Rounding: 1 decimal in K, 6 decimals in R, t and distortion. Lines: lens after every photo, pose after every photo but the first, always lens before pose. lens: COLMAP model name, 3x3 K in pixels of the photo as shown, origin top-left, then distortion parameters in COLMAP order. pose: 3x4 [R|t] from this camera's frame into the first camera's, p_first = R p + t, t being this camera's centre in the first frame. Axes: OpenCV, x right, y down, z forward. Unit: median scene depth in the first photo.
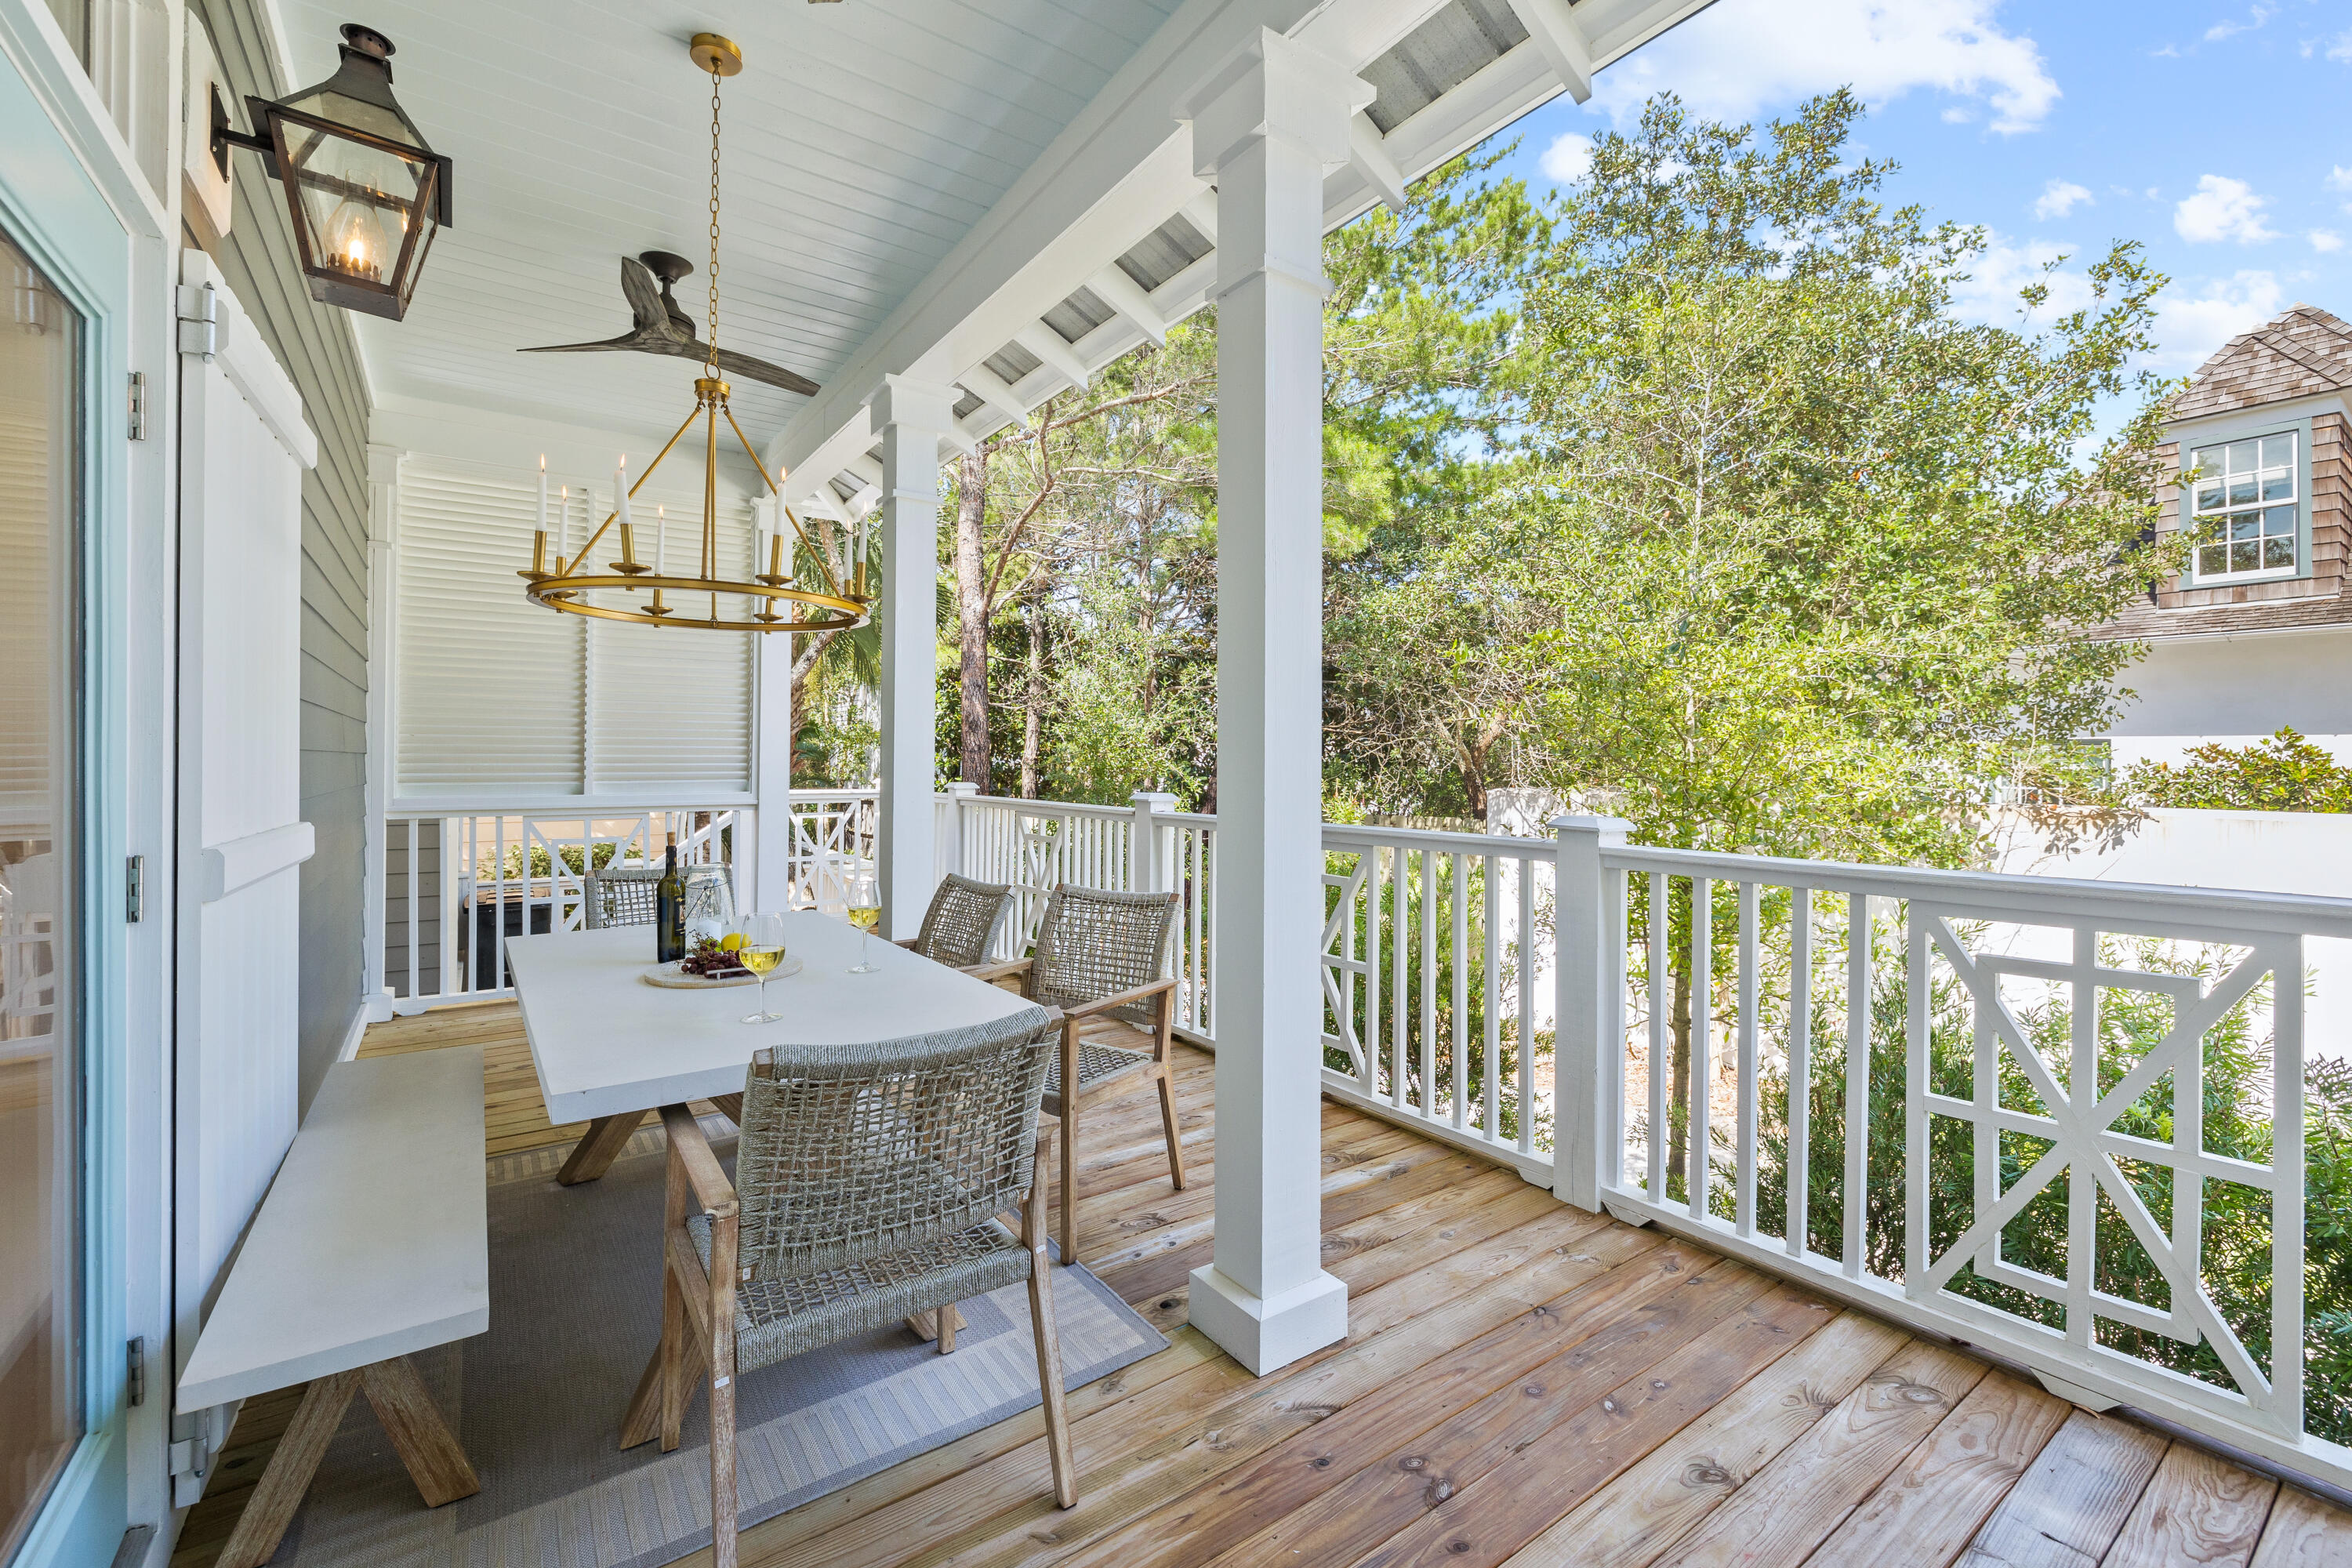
lens RADIAL K [[987.4, 0, 1175.0], [0, 987.4, 763.0], [0, 0, 1]] dist [-0.002349, 0.001257]
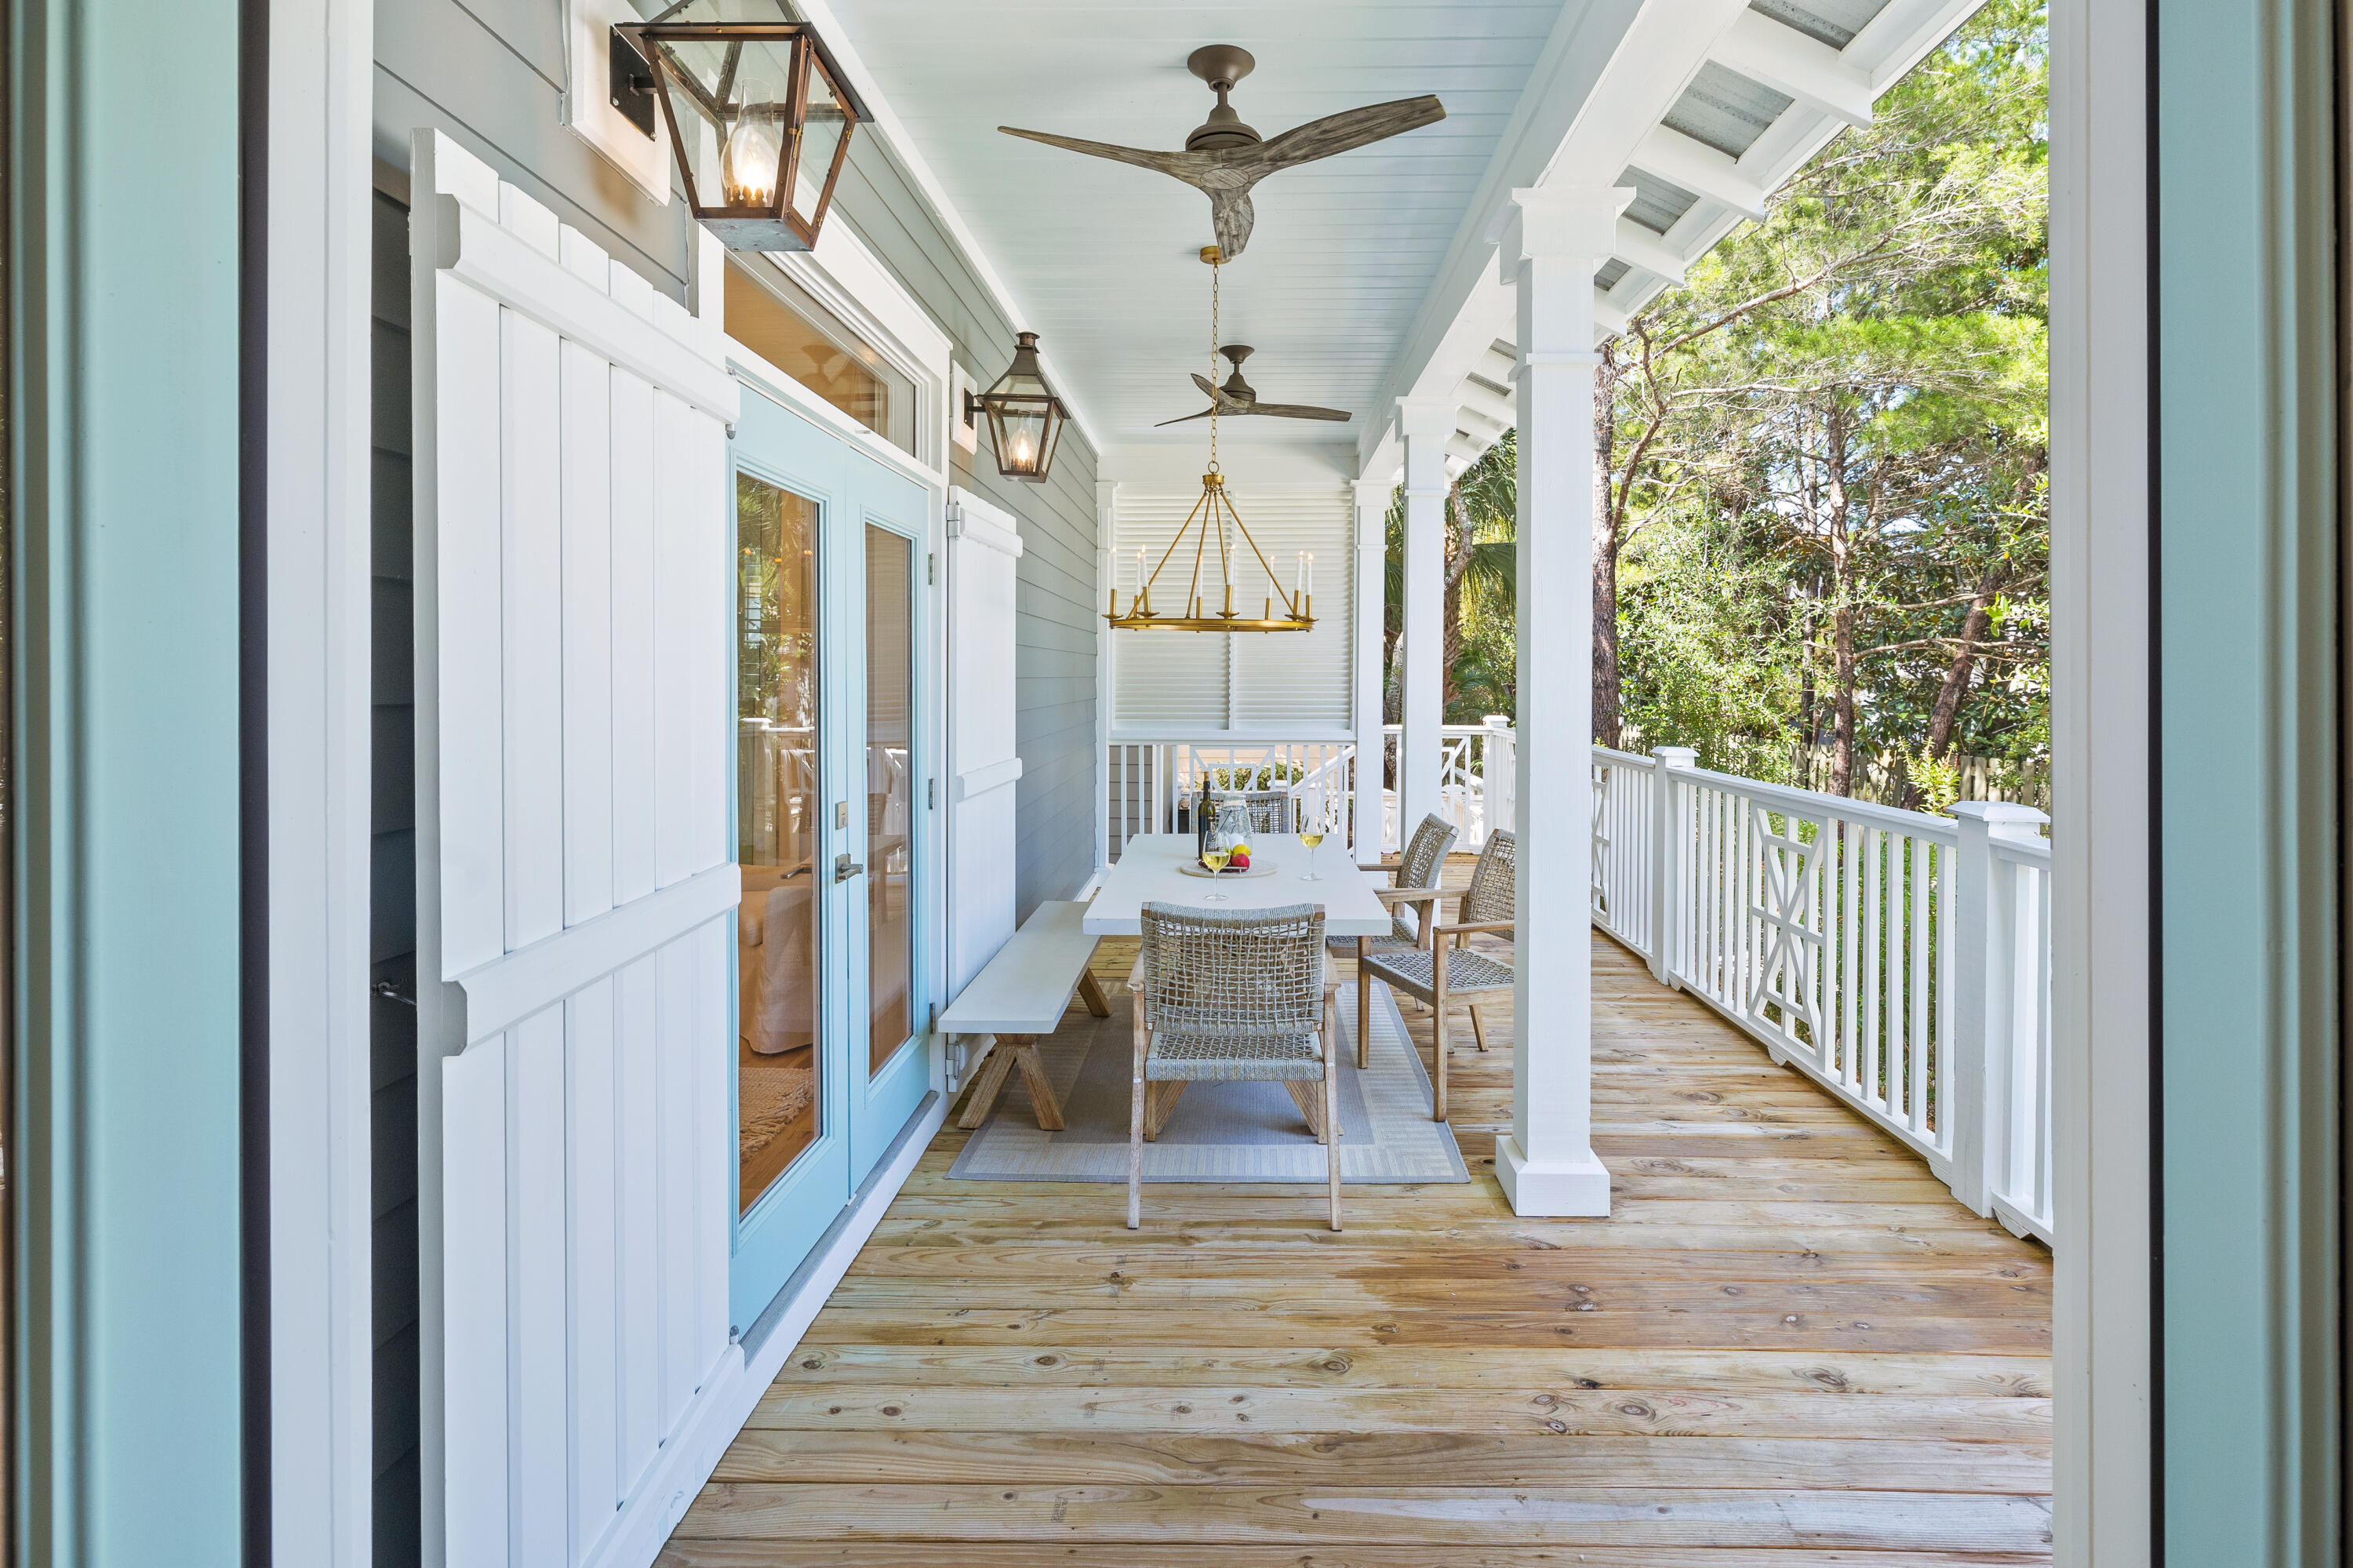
lens RADIAL K [[987.9, 0, 1195.1], [0, 987.9, 707.8], [0, 0, 1]] dist [-0.002349, 0.001257]
pose [[0.813981, 0.012255, -0.580763, 0.452047], [-0.004013, 0.999872, 0.015474, -0.065589], [0.580878, -0.010265, 0.813926, -0.284667]]
